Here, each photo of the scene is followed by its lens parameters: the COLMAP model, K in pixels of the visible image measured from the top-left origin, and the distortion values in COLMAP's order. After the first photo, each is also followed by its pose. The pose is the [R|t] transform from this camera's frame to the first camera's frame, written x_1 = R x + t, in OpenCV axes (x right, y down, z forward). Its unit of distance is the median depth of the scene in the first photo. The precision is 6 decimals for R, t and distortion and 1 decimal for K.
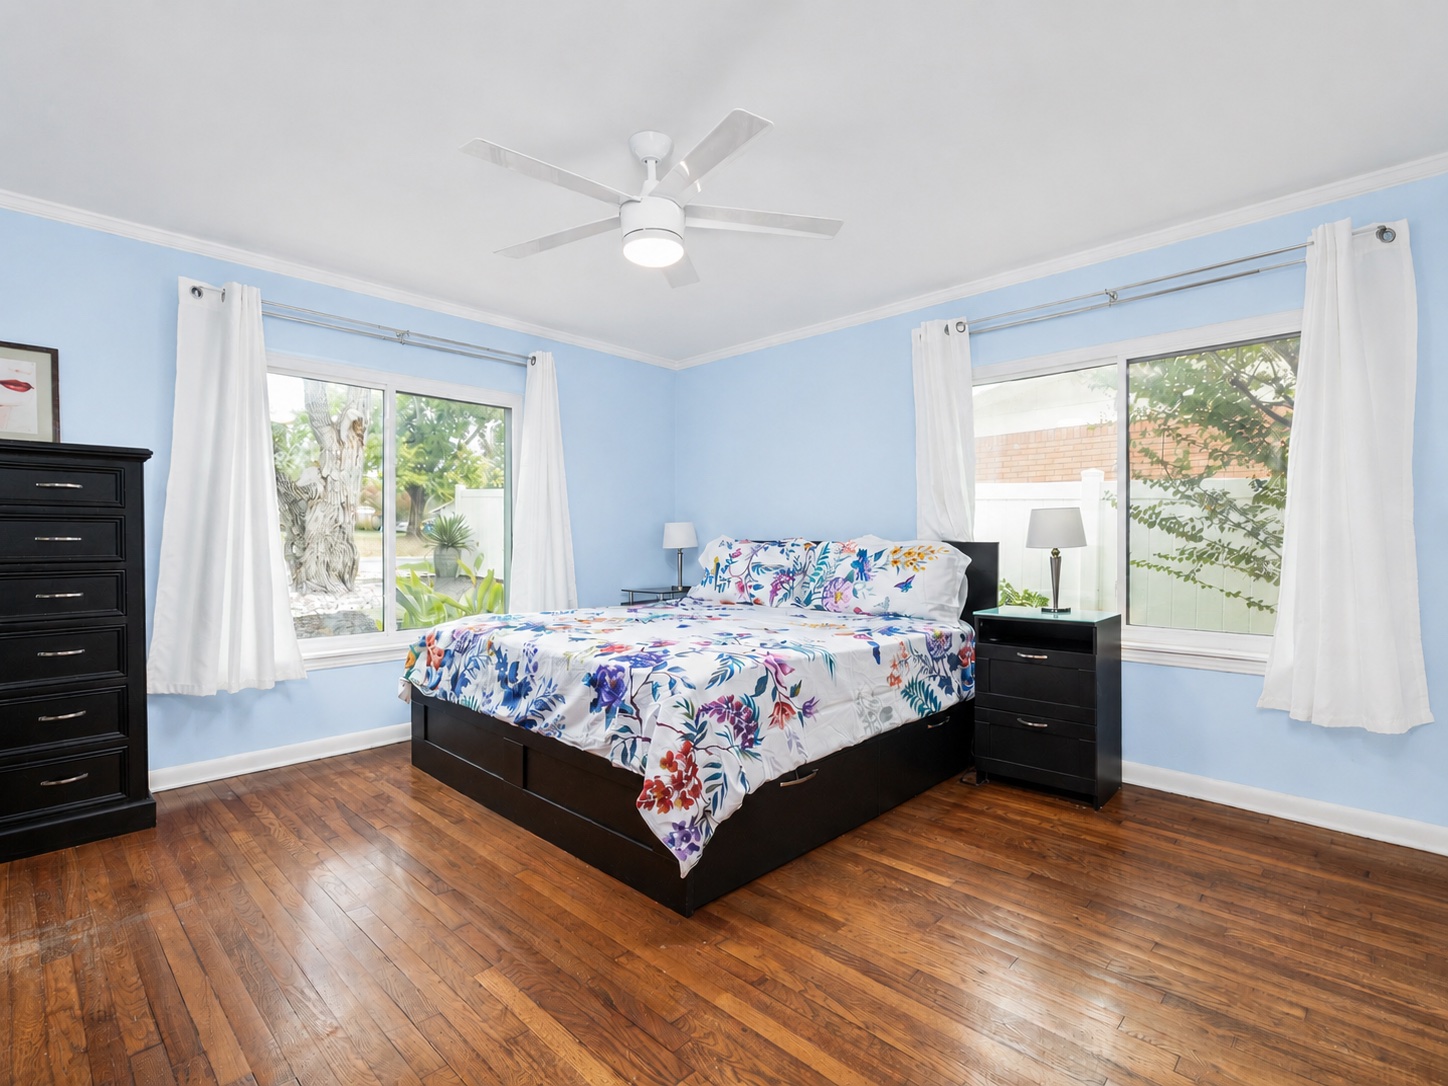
lens RADIAL K [[710.5, 0, 724.0], [0, 710.5, 543.0], [0, 0, 1]] dist [0.000480, -0.000053]
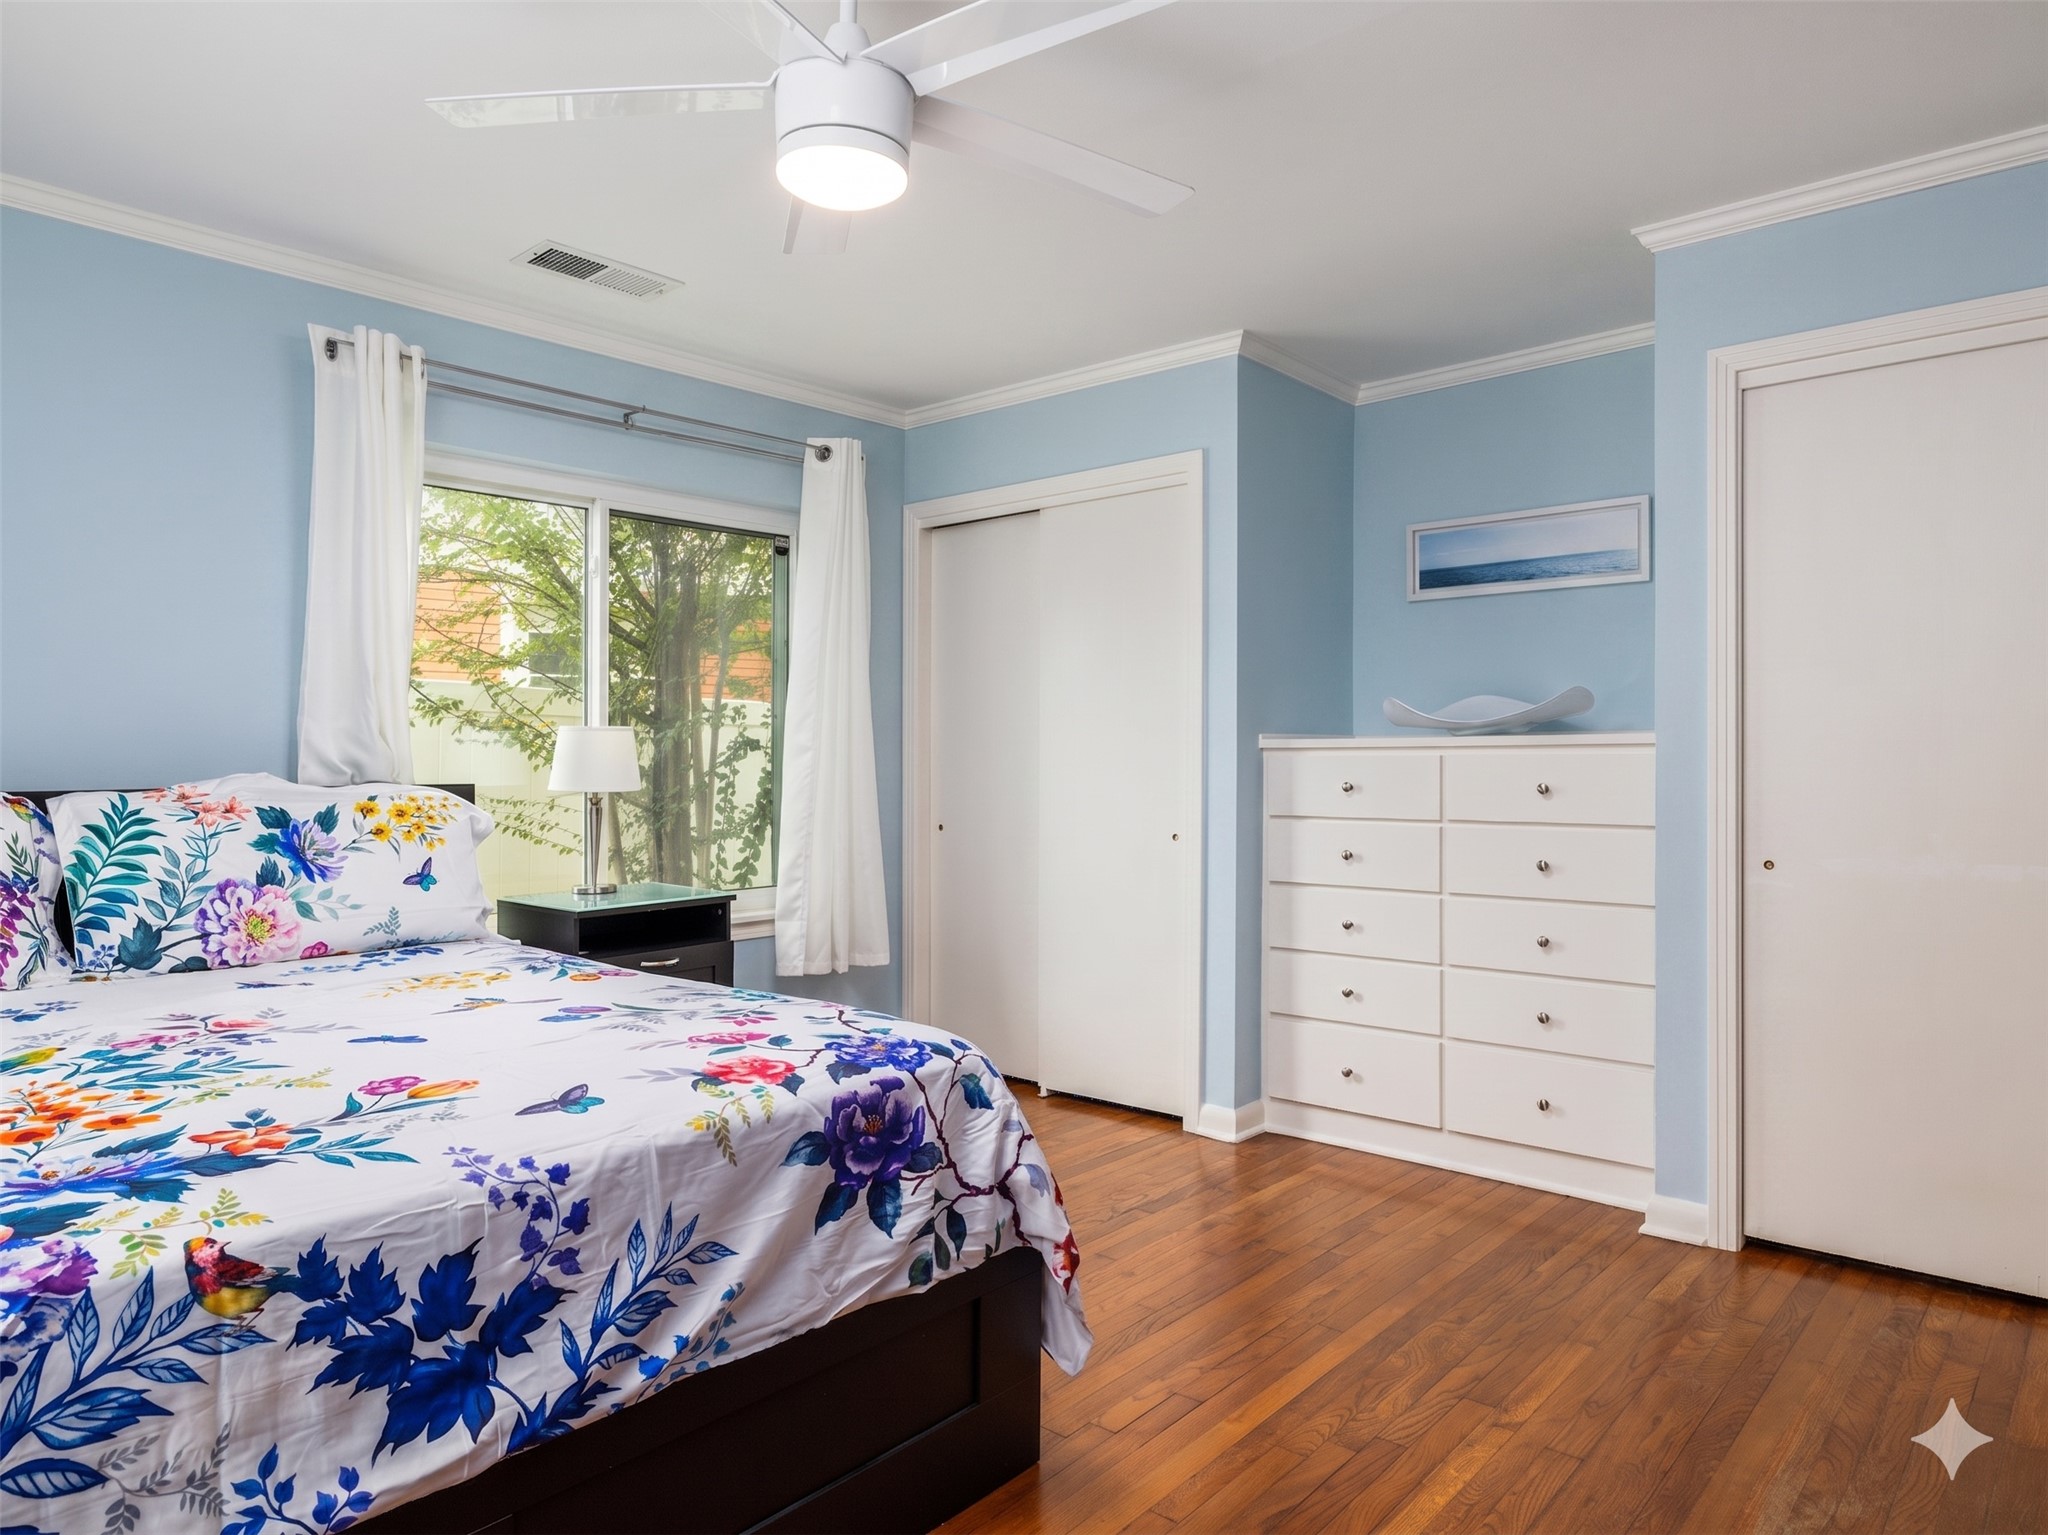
lens RADIAL K [[1306.5, 0, 1024.0], [0, 1306.5, 767.5], [0, 0, 1]] dist [0.003786, 0.002088]
pose [[-0.060654, -0.009794, 0.998111, -0.806920], [0.007186, 0.999922, 0.010249, -0.026638], [-0.998133, 0.007794, -0.060579, 0.795907]]
